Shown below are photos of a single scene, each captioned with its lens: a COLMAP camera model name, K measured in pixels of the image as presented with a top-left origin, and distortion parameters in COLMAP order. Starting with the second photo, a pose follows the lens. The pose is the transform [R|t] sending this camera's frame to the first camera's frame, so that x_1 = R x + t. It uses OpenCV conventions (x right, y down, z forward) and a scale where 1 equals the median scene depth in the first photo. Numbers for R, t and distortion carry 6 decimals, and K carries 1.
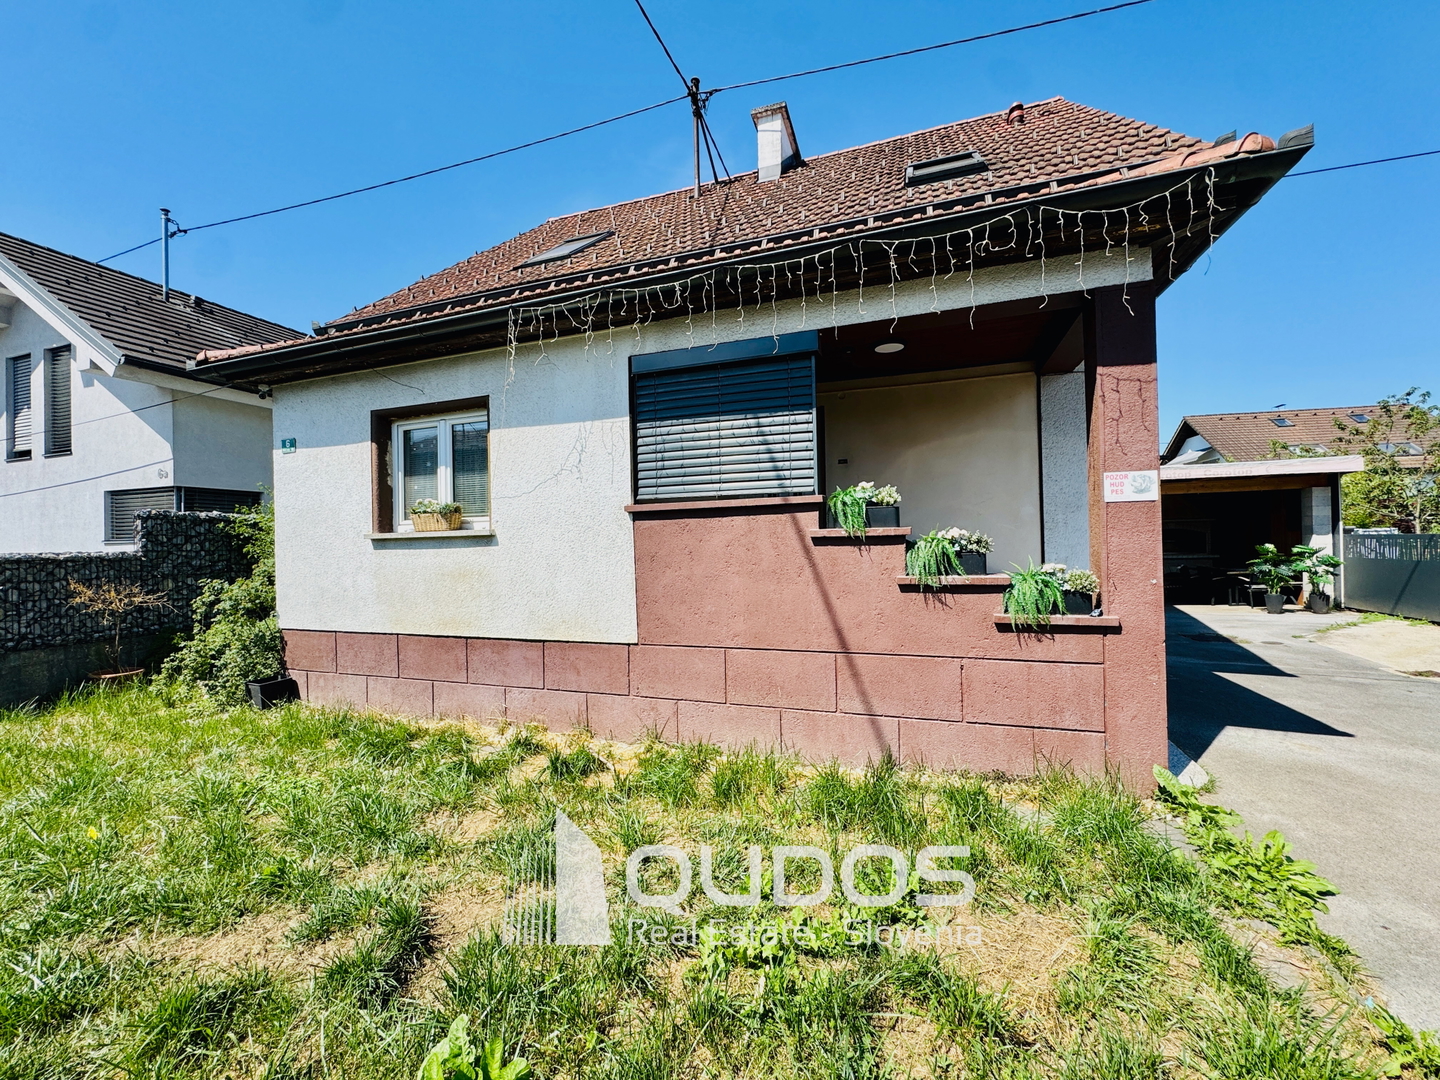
lens RADIAL K [[579.4, 0, 719.5], [0, 579.4, 538.5], [0, 0, 1]] dist [-0.004589, 0.001197]
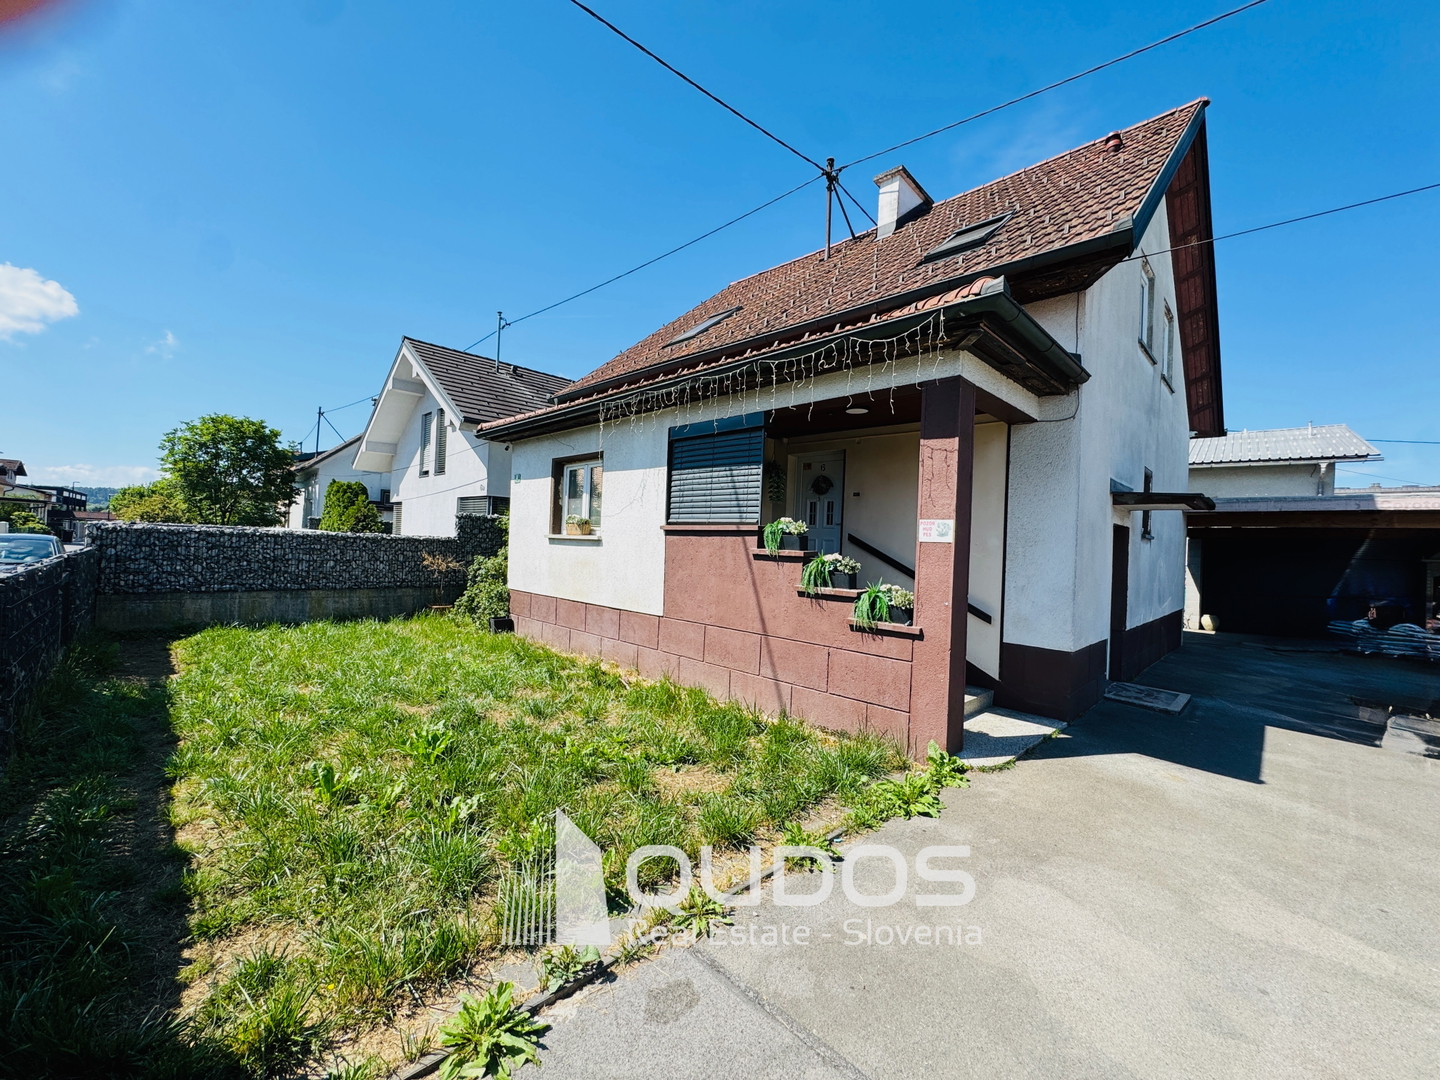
lens RADIAL K [[579.4, 0, 716.0], [0, 579.4, 538.2], [0, 0, 1]] dist [-0.004589, 0.001197]
pose [[0.901263, 0.052305, -0.430104, 0.577283], [-0.054483, 0.998488, 0.007259, -0.038548], [0.429834, 0.016891, 0.902750, -0.291515]]
